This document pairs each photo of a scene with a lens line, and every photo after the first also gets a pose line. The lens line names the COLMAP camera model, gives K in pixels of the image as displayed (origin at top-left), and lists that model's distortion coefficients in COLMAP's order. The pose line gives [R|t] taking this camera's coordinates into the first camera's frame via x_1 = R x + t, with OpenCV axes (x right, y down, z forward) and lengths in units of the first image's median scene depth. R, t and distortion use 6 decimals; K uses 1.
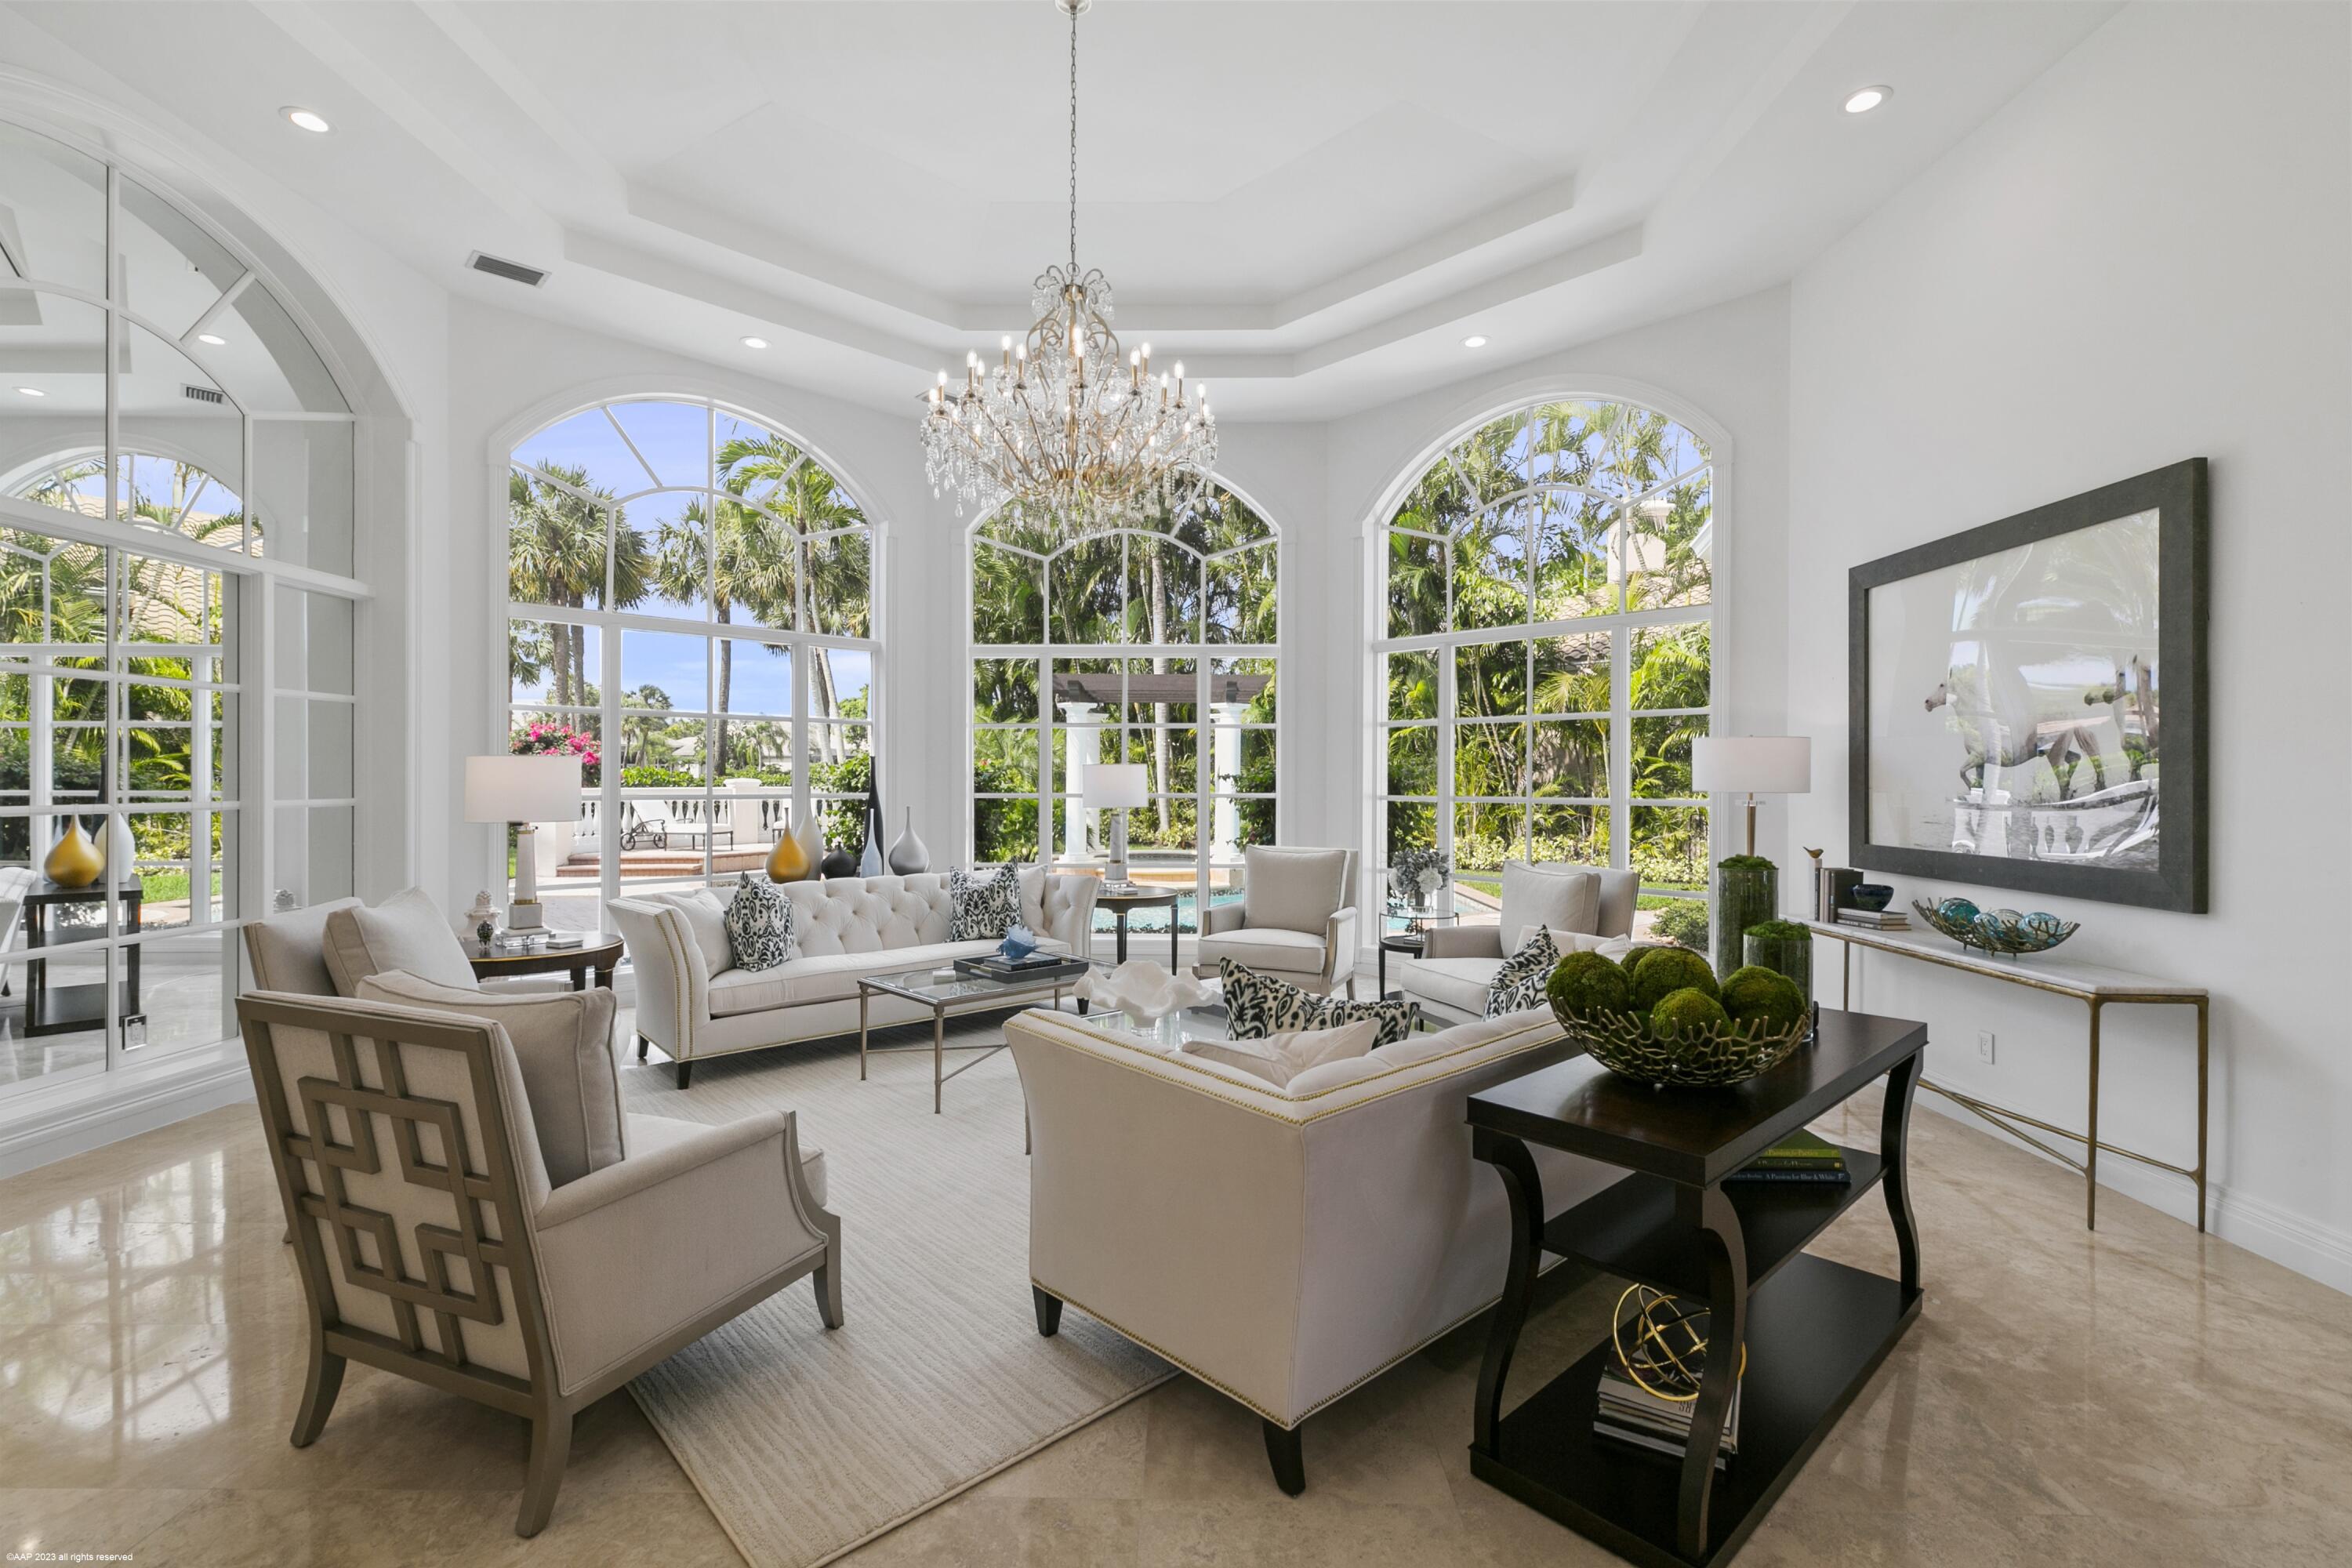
lens RADIAL K [[1056.4, 0, 1167.9], [0, 1056.4, 794.6], [0, 0, 1]] dist [0.011715, -0.000317]
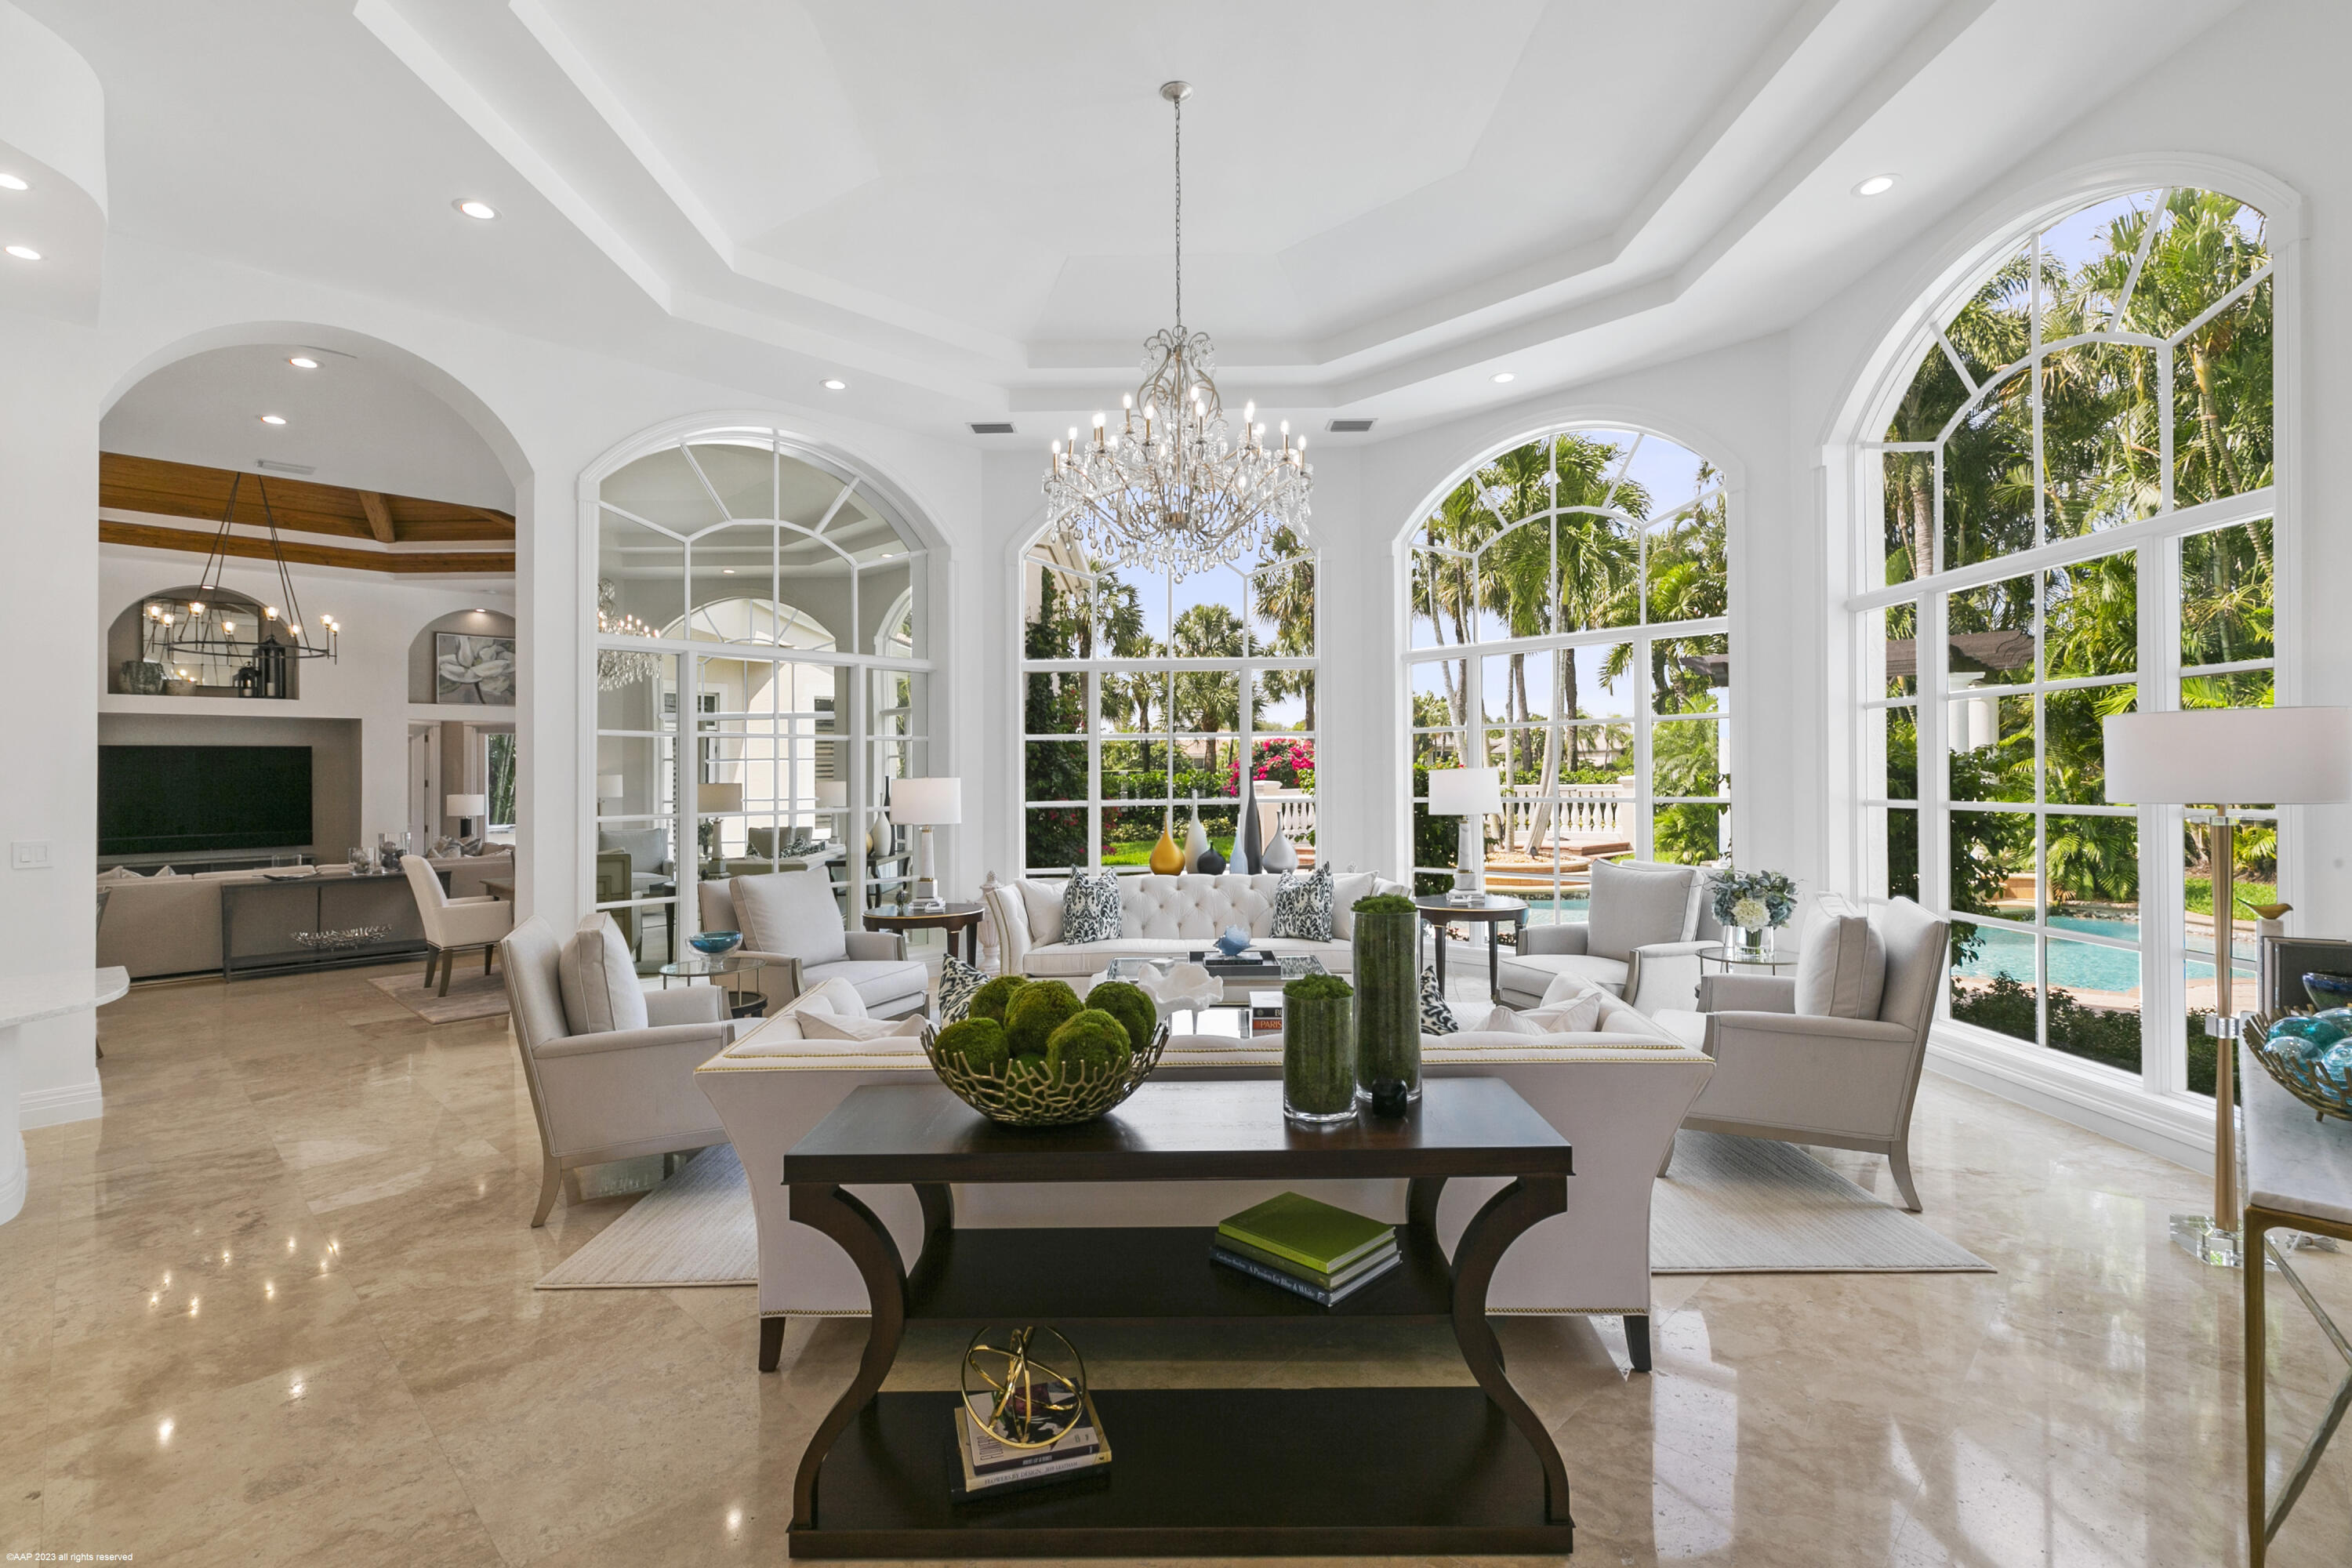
lens RADIAL K [[1056.4, 0, 1161.2], [0, 1056.4, 776.4], [0, 0, 1]] dist [0.011715, -0.000317]
pose [[0.725728, -0.014356, -0.687831, 0.490879], [0.006969, 0.999884, -0.013516, -0.013504], [0.687946, 0.005016, 0.725745, 0.142385]]
